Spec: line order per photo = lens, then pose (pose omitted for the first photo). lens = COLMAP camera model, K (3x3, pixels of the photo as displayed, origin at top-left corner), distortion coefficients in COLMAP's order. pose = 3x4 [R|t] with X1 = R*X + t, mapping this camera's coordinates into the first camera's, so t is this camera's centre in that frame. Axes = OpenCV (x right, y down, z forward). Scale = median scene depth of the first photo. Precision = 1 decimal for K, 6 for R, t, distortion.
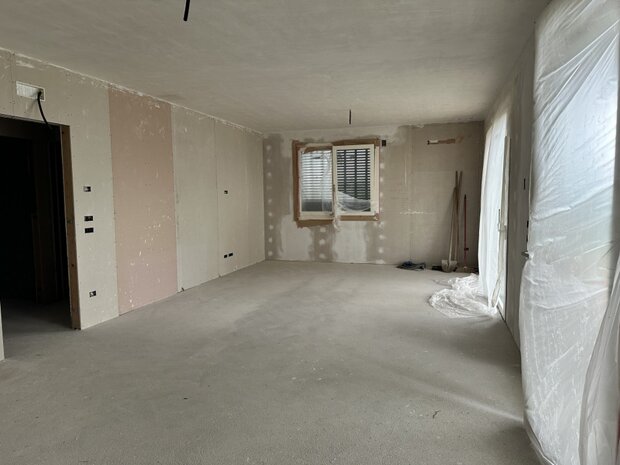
lens RADIAL K [[427.6, 0, 309.5], [0, 427.6, 229.7], [0, 0, 1]] dist [0.134069, -0.207683]
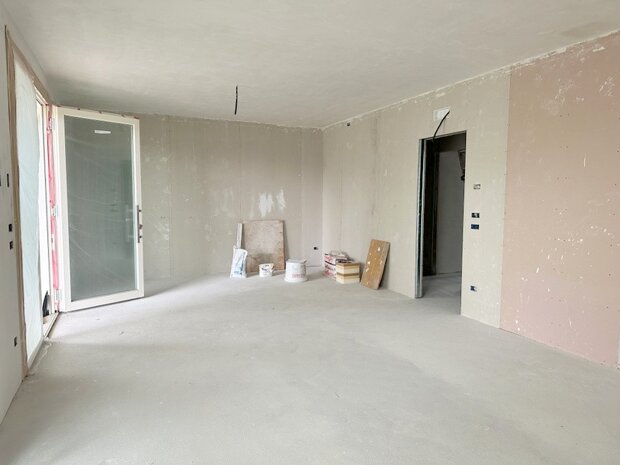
lens RADIAL K [[428.0, 0, 310.0], [0, 428.0, 232.5], [0, 0, 1]] dist [0.048196, -0.057949]
pose [[-0.752945, 0.056063, -0.655691, 0.433639], [-0.057741, 0.986894, 0.150687, -0.109430], [0.655545, 0.151319, -0.739840, 1.412801]]
